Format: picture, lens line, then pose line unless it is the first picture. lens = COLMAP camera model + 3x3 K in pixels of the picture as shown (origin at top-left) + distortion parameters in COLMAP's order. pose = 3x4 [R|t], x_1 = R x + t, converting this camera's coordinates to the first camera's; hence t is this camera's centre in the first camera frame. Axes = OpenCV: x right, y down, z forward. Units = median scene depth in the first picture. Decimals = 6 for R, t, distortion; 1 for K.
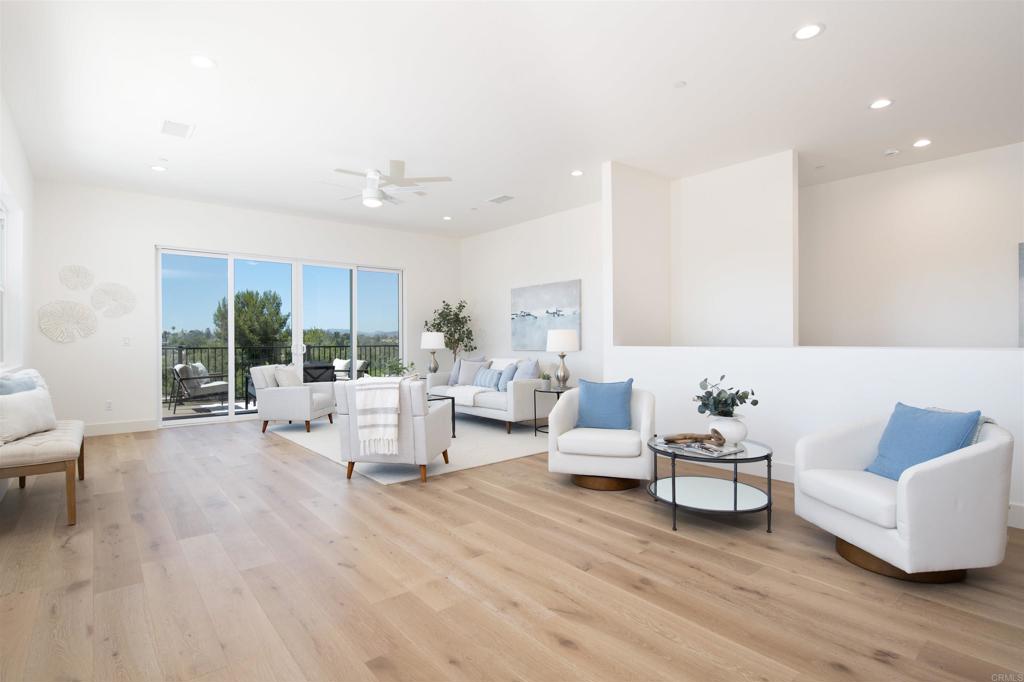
lens RADIAL K [[525.3, 0, 512.0], [0, 525.3, 341.0], [0, 0, 1]] dist [-0.002280, -0.000370]
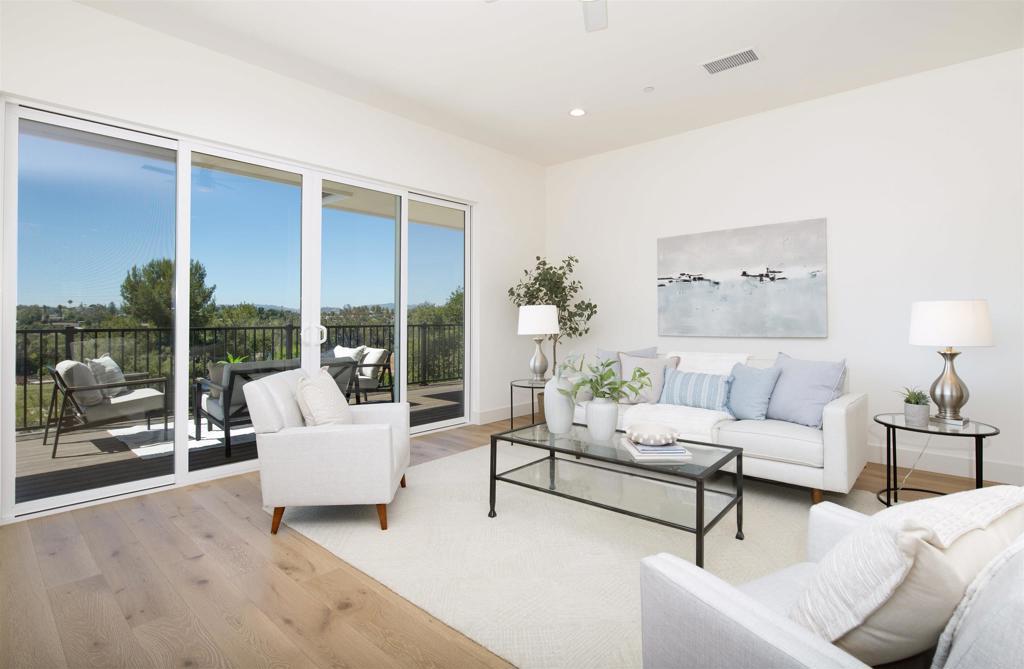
lens RADIAL K [[503.6, 0, 515.1], [0, 503.6, 313.5], [0, 0, 1]] dist [-0.009835, 0.000236]
pose [[0.988183, 0.007197, 0.153112, -0.255391], [-0.005720, 0.999933, -0.010088, -0.001735], [-0.153174, 0.009093, 0.988157, 0.419021]]
